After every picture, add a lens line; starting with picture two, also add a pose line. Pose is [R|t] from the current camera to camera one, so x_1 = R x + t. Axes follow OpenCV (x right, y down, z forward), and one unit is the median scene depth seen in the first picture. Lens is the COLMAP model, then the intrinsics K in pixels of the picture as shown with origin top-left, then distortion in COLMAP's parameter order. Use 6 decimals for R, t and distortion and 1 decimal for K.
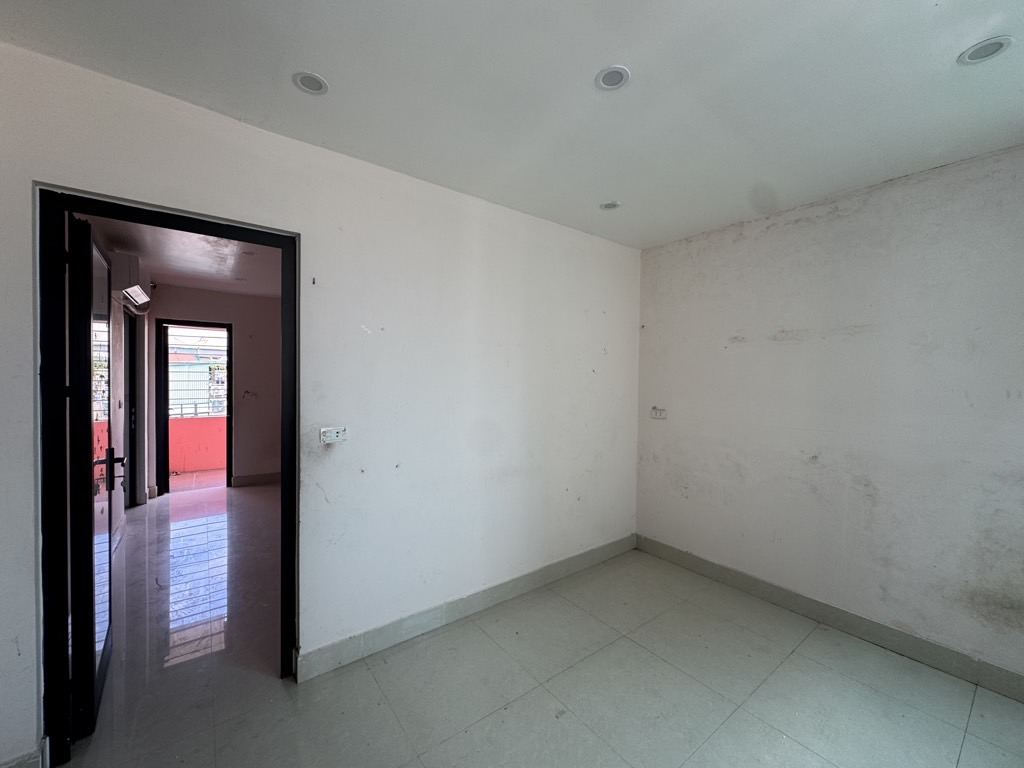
lens RADIAL K [[407.7, 0, 510.2], [0, 407.7, 377.9], [0, 0, 1]] dist [-0.005283, 0.000696]
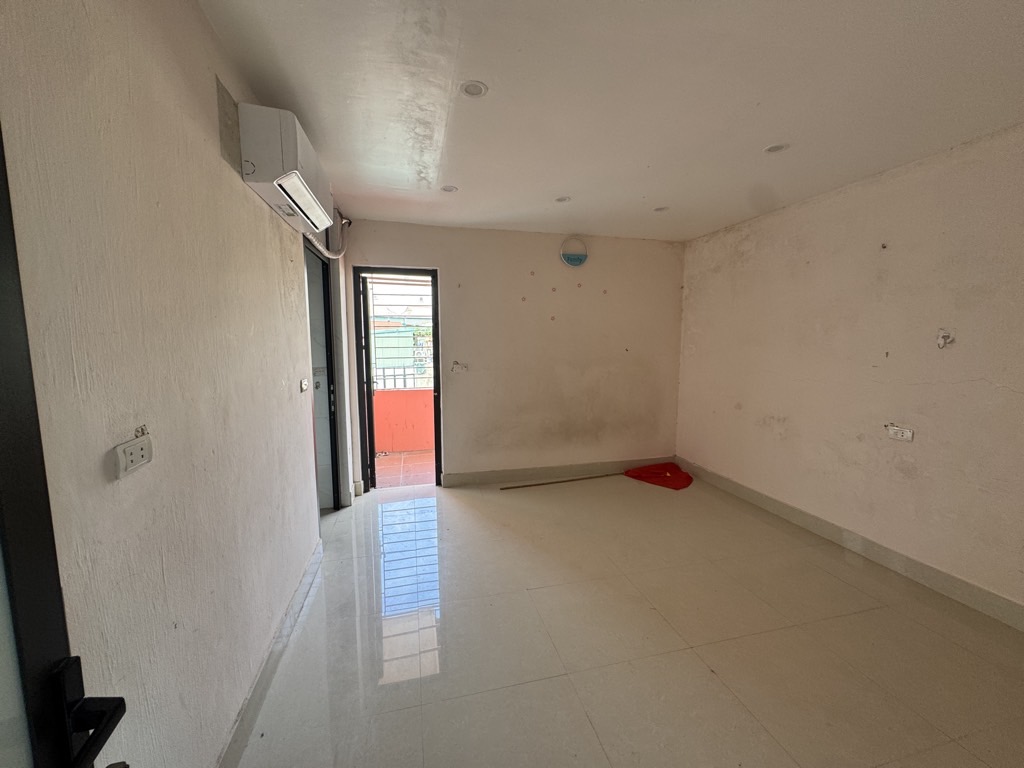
lens RADIAL K [[407.7, 0, 517.0], [0, 407.7, 380.5], [0, 0, 1]] dist [-0.005283, 0.000696]
pose [[0.925075, 0.029201, -0.378659, -0.306889], [0.006688, 0.995633, 0.093119, -0.001051], [0.379725, -0.088674, 0.920840, 0.414616]]
